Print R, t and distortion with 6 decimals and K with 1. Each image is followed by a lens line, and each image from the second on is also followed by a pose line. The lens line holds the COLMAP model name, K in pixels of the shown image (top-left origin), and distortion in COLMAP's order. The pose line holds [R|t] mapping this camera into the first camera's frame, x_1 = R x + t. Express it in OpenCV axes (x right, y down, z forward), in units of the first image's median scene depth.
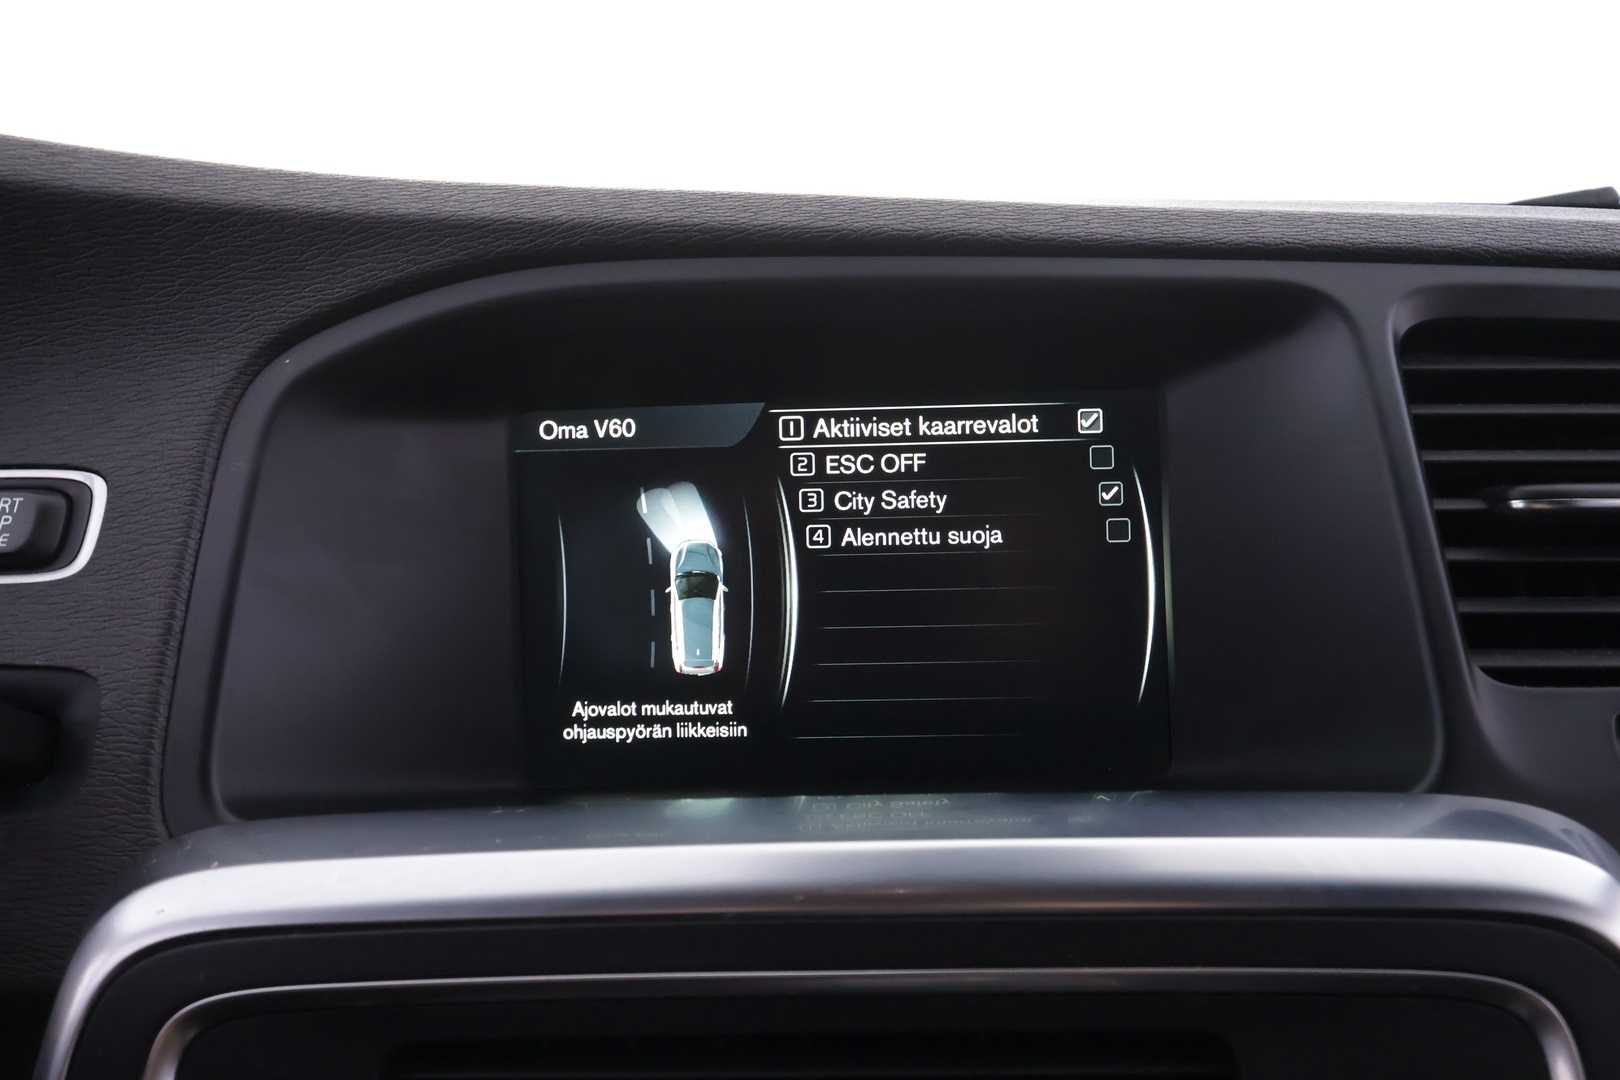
lens RADIAL K [[1284.1, 0, 810.3], [0, 1284.1, 531.7], [0, 0, 1]] dist [0.006287, 0.000604]
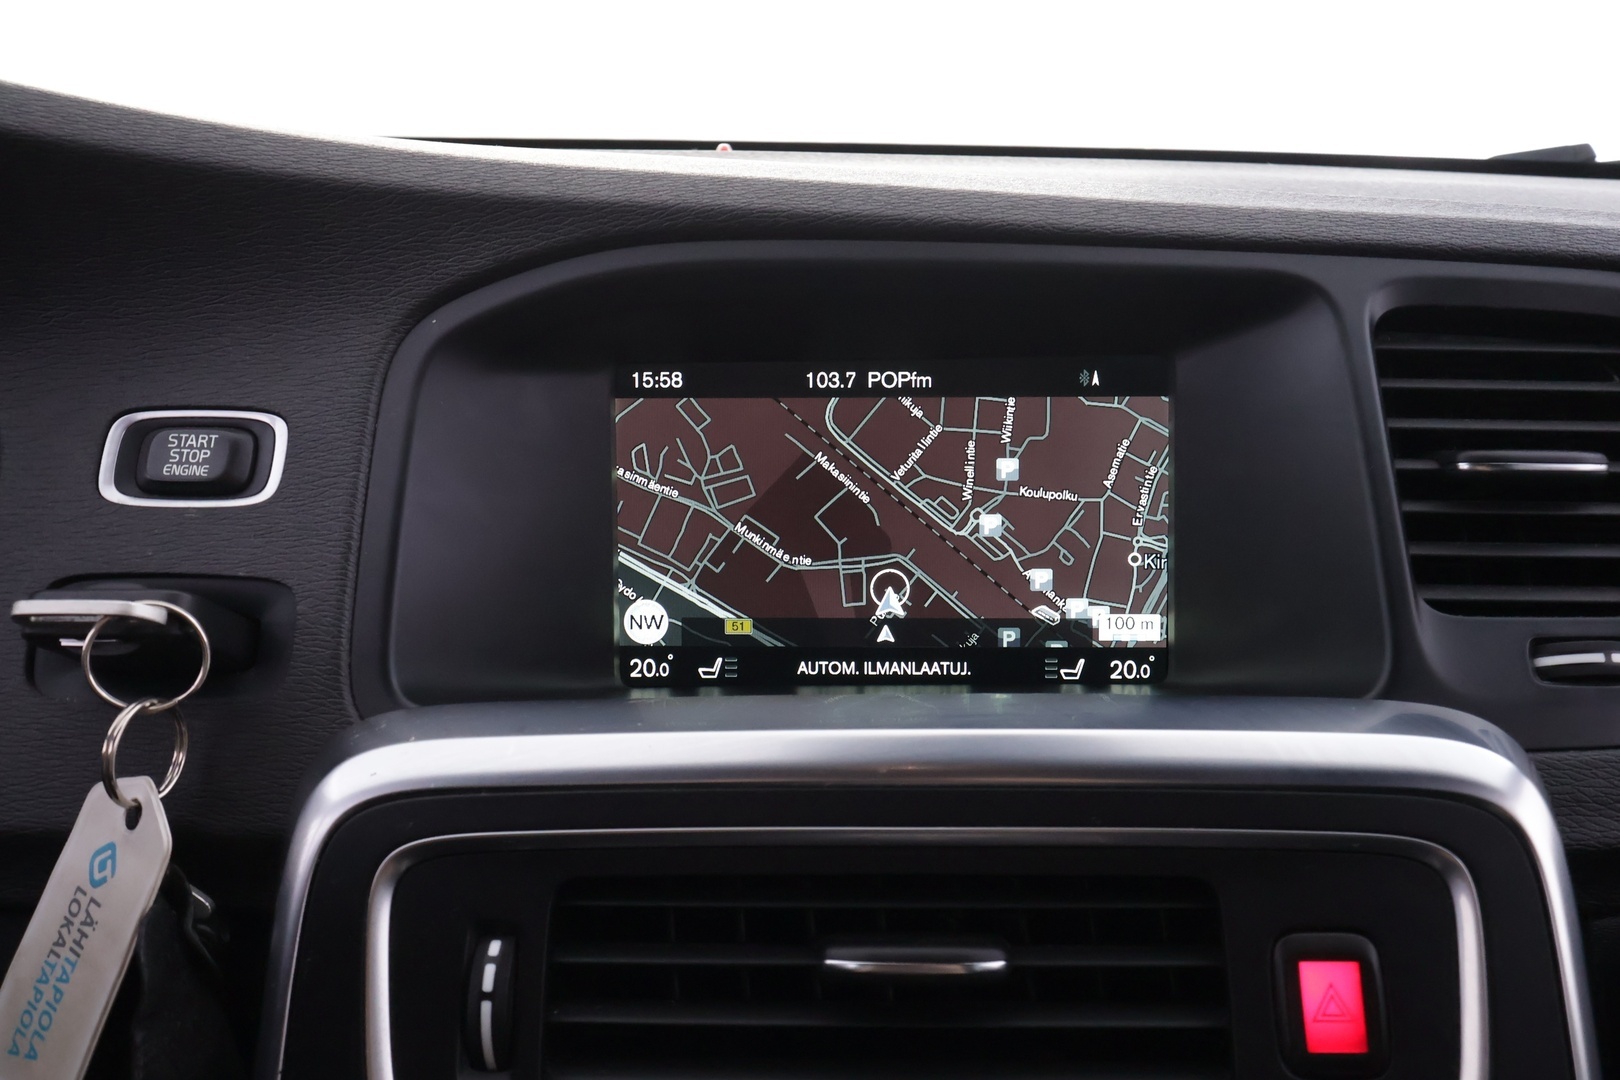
lens RADIAL K [[1293.1, 0, 810.0], [0, 1293.1, 540.0], [0, 0, 1]] dist [0.007401, 0.002006]
pose [[0.999650, 0.018910, 0.018477, -0.081439], [-0.020197, 0.997185, 0.072206, -0.025754], [-0.017059, -0.072554, 0.997219, -0.198250]]
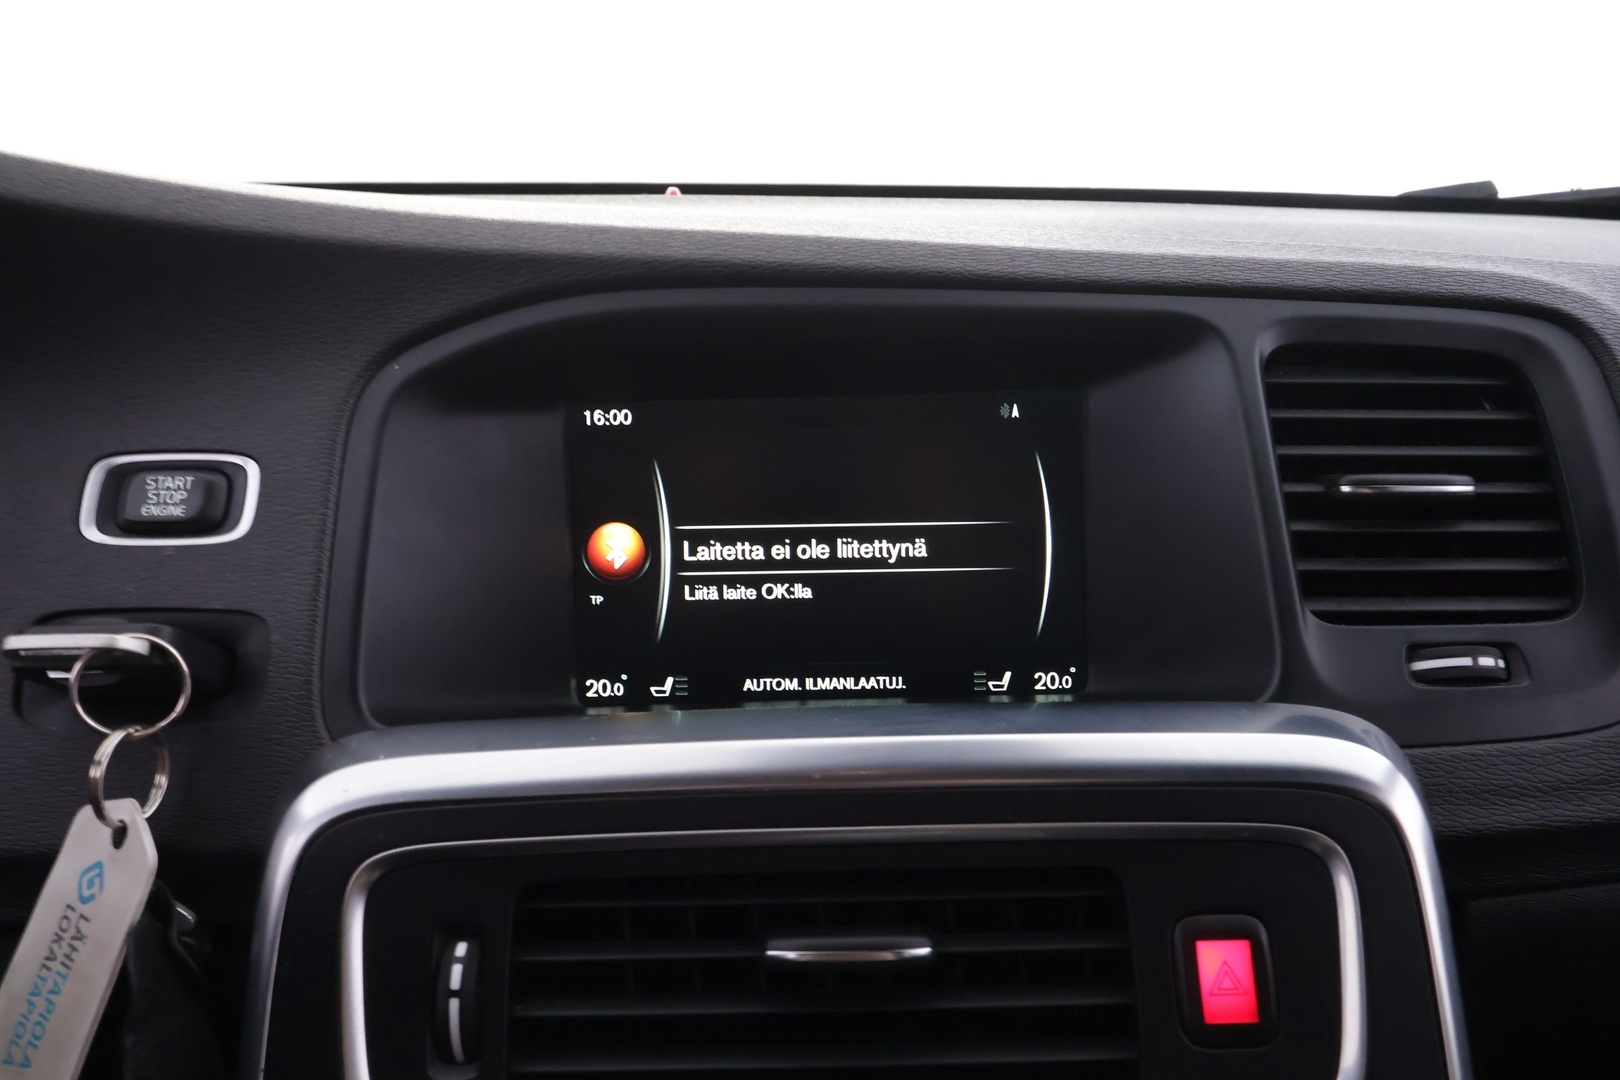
lens RADIAL K [[1284.0, 0, 812.2], [0, 1284.0, 539.7], [0, 0, 1]] dist [0.002137, 0.006575]
pose [[0.998696, 0.002951, 0.050968, -0.064361], [-0.005834, 0.998386, 0.056491, -0.037673], [-0.050719, -0.056714, 0.997101, -0.281016]]
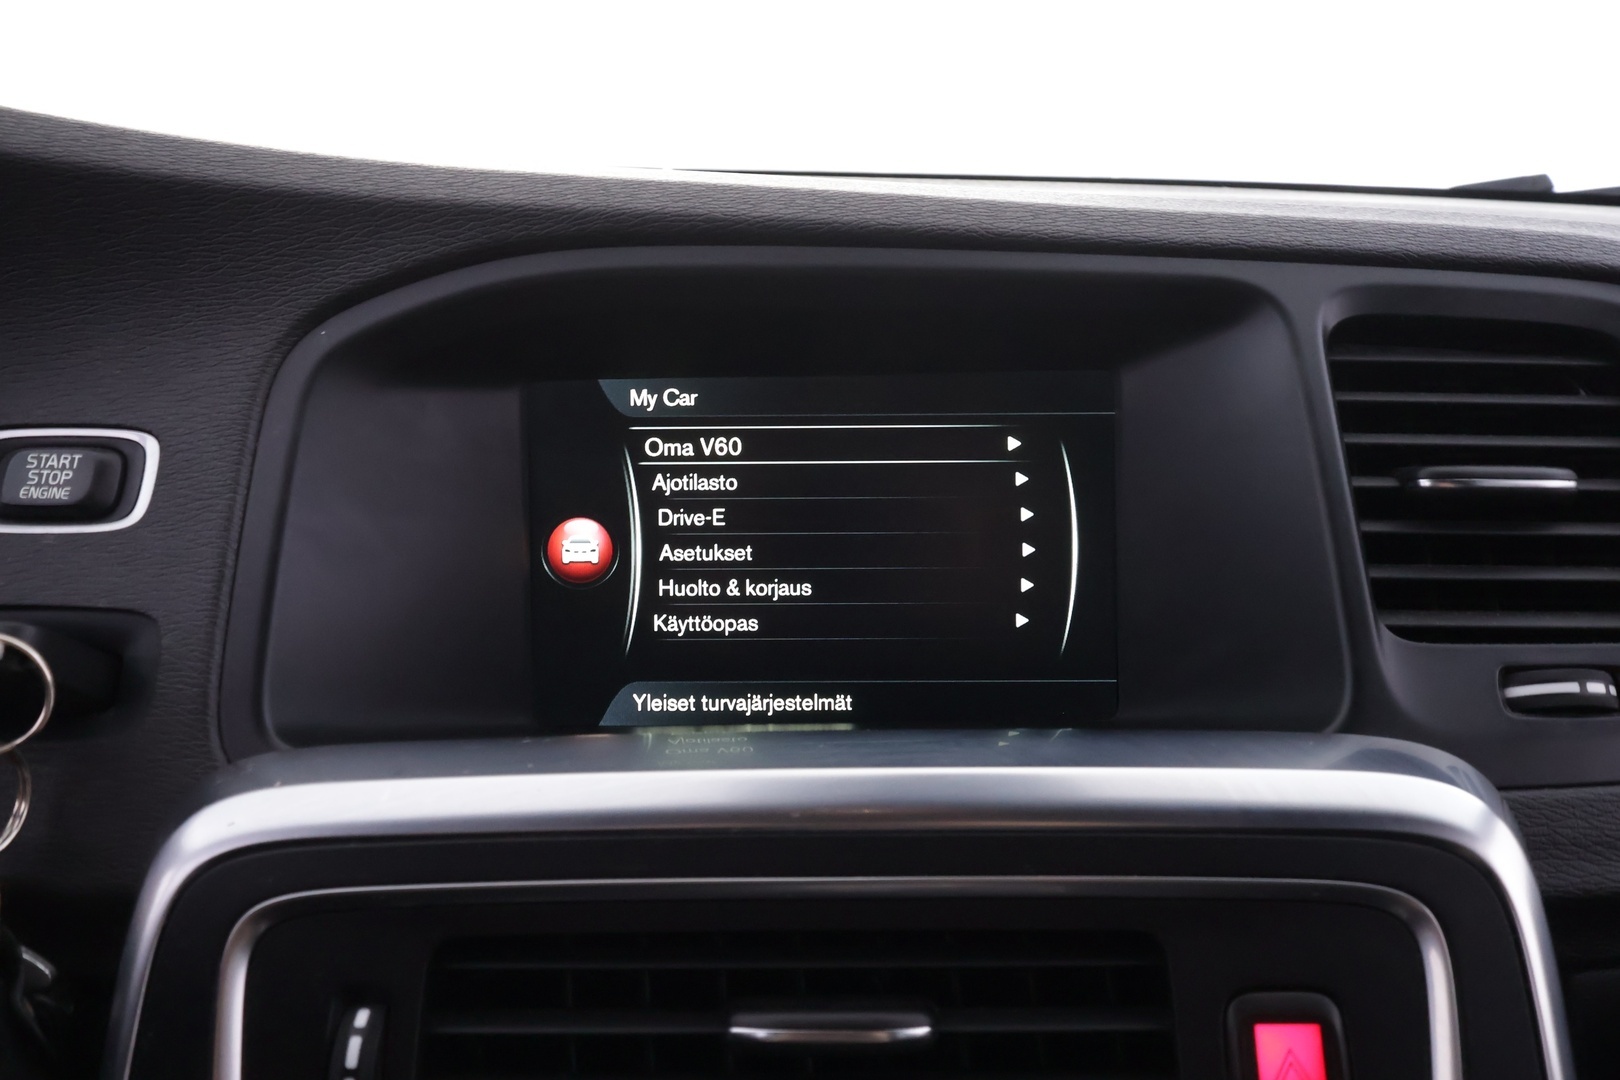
lens RADIAL K [[1284.0, 0, 812.2], [0, 1284.0, 539.7], [0, 0, 1]] dist [0.002137, 0.006575]
pose [[0.999295, 0.014351, 0.034679, -0.027346], [-0.015684, 0.999137, 0.038474, -0.005740], [-0.034097, -0.038991, 0.998658, -0.109139]]
